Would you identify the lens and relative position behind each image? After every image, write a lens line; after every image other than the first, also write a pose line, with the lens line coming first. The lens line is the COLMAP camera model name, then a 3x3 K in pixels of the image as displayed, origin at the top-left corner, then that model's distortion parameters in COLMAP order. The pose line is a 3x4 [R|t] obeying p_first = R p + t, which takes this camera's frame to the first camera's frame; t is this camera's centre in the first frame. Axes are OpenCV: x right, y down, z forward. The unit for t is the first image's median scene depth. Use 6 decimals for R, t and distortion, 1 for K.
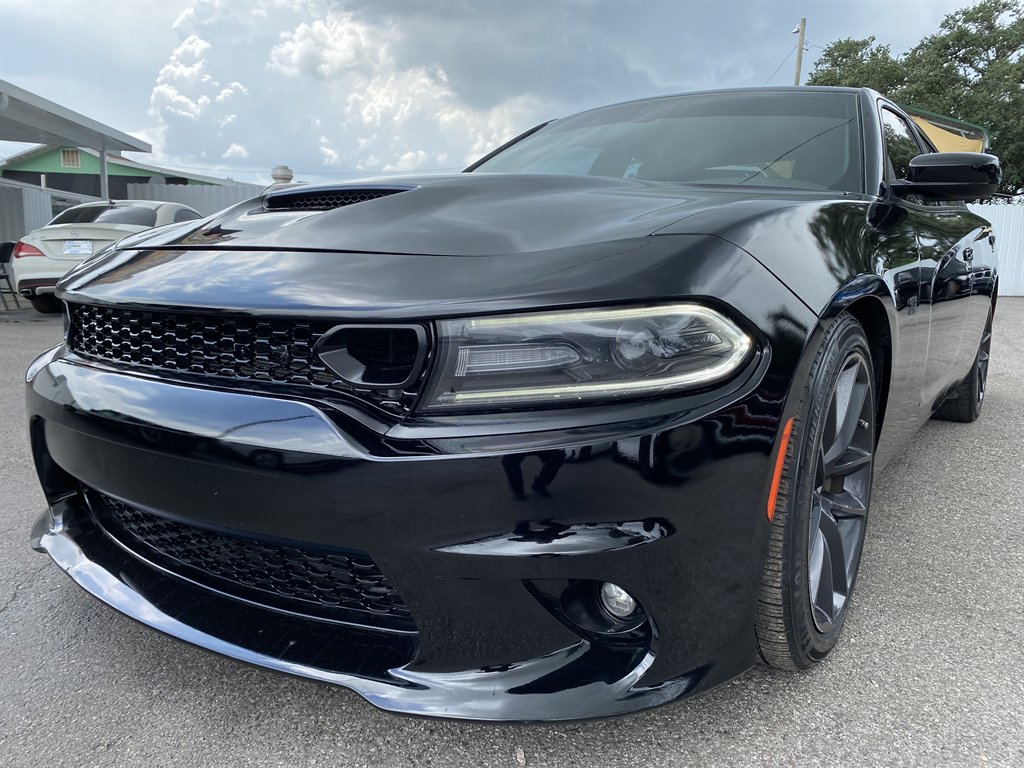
lens RADIAL K [[791.5, 0, 518.5], [0, 791.5, 393.9], [0, 0, 1]] dist [0.006145, 0.000699]
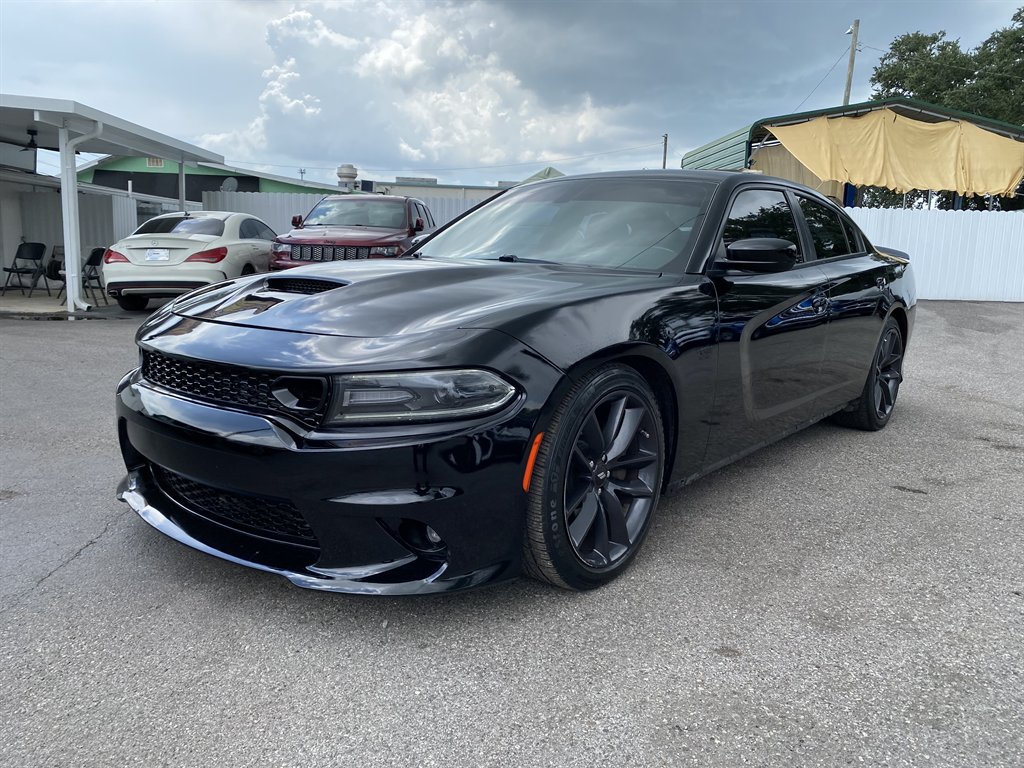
lens RADIAL K [[778.6, 0, 512.0], [0, 778.6, 384.0], [0, 0, 1]] dist [0.011545, -0.003549]
pose [[0.996554, 0.022350, -0.079878, 0.331782], [-0.022405, 0.999749, 0.000211, -0.060509], [0.079863, 0.001579, 0.996805, -0.558281]]
